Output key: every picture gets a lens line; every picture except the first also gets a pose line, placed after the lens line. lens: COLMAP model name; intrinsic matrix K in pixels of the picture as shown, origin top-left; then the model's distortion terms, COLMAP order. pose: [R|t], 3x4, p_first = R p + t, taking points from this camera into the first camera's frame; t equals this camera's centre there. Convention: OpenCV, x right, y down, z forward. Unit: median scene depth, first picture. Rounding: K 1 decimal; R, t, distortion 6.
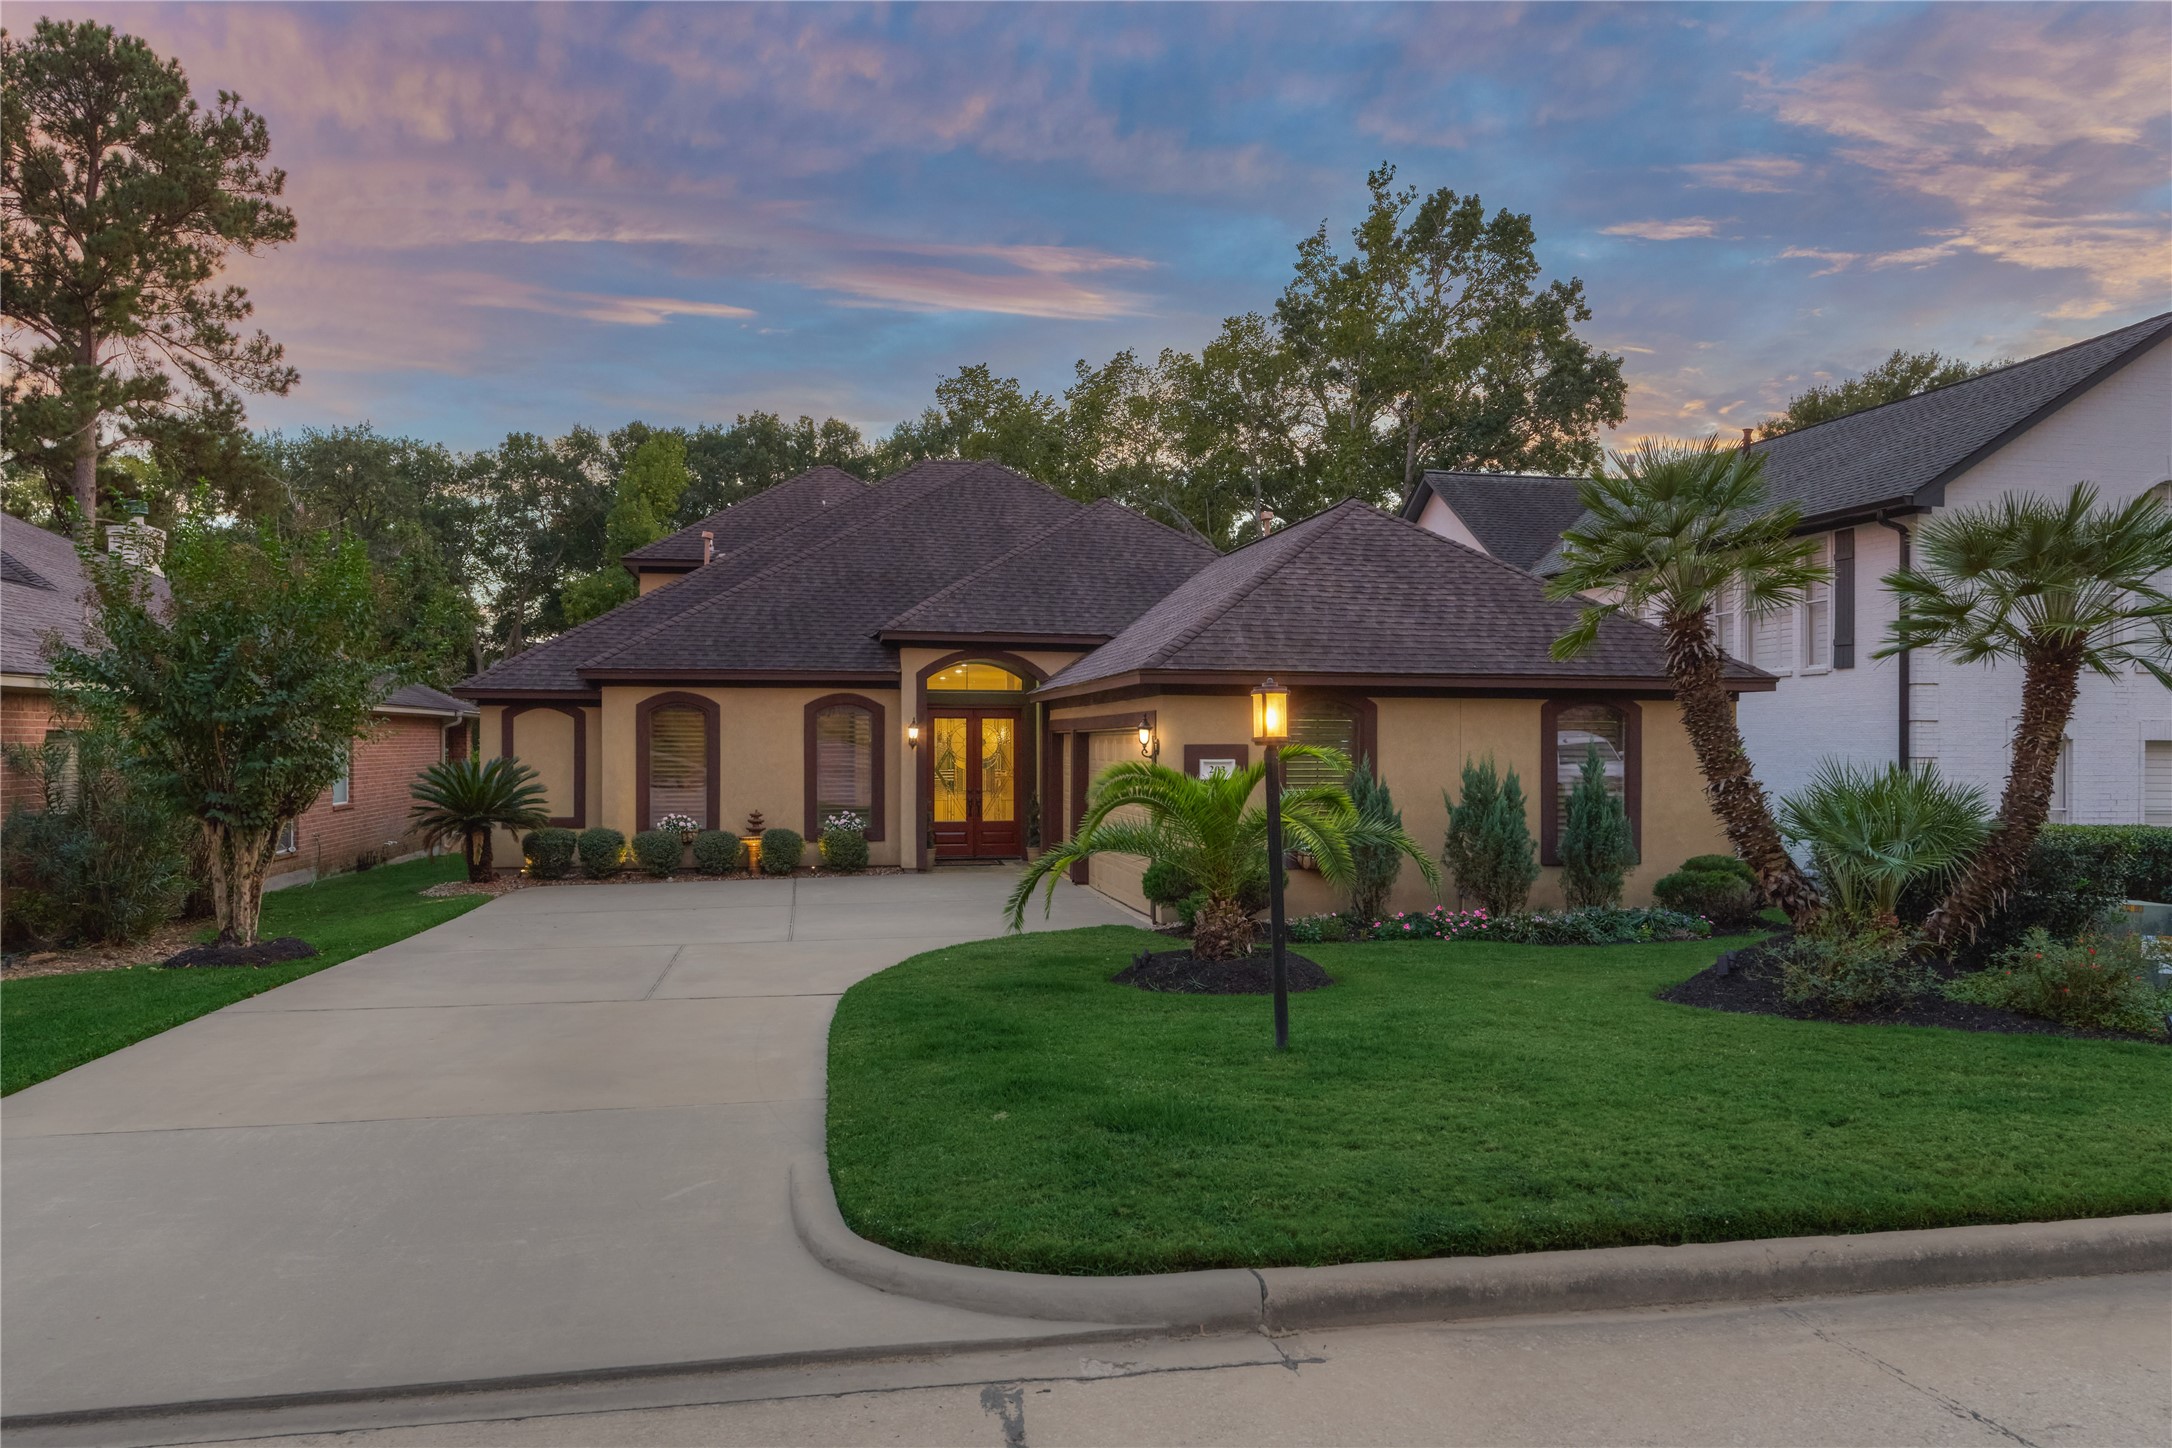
lens RADIAL K [[1496.2, 0, 1086.9], [0, 1496.2, 729.3], [0, 0, 1]] dist [0.001349, 0.000049]
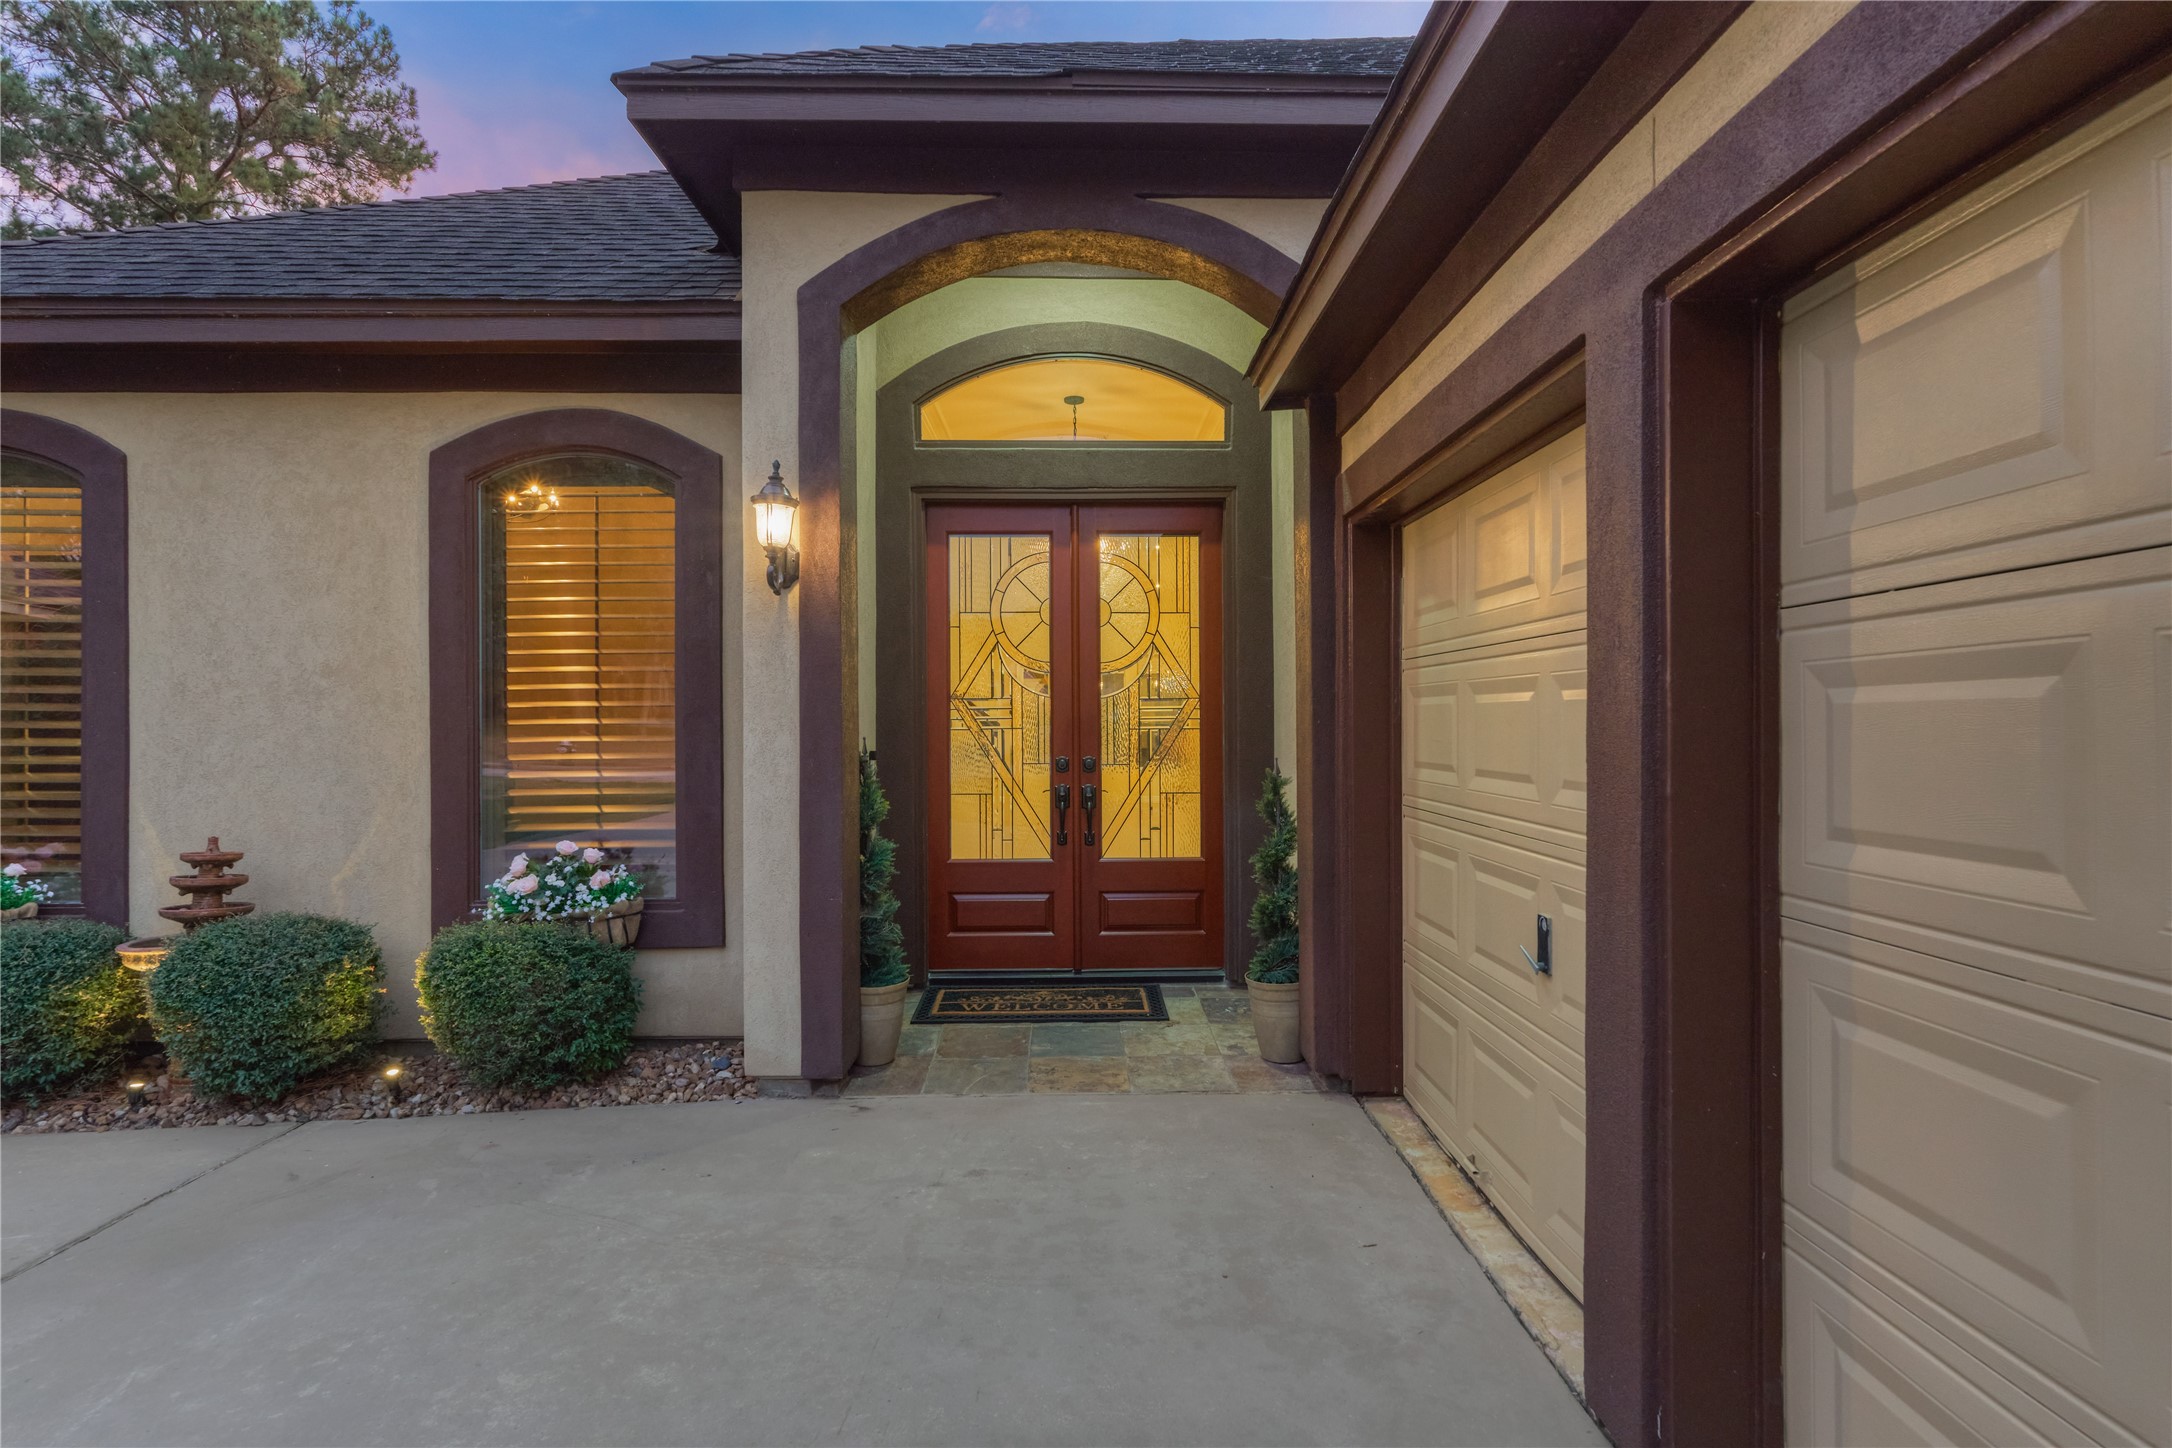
lens RADIAL K [[1073.4, 0, 1088.9], [0, 1073.4, 722.4], [0, 0, 1]] dist [-0.001346, -0.000308]
pose [[0.986068, -0.006117, -0.166227, -0.034458], [0.007278, 0.999953, 0.006377, 0.031088], [0.166181, -0.007498, 0.986067, 0.776648]]
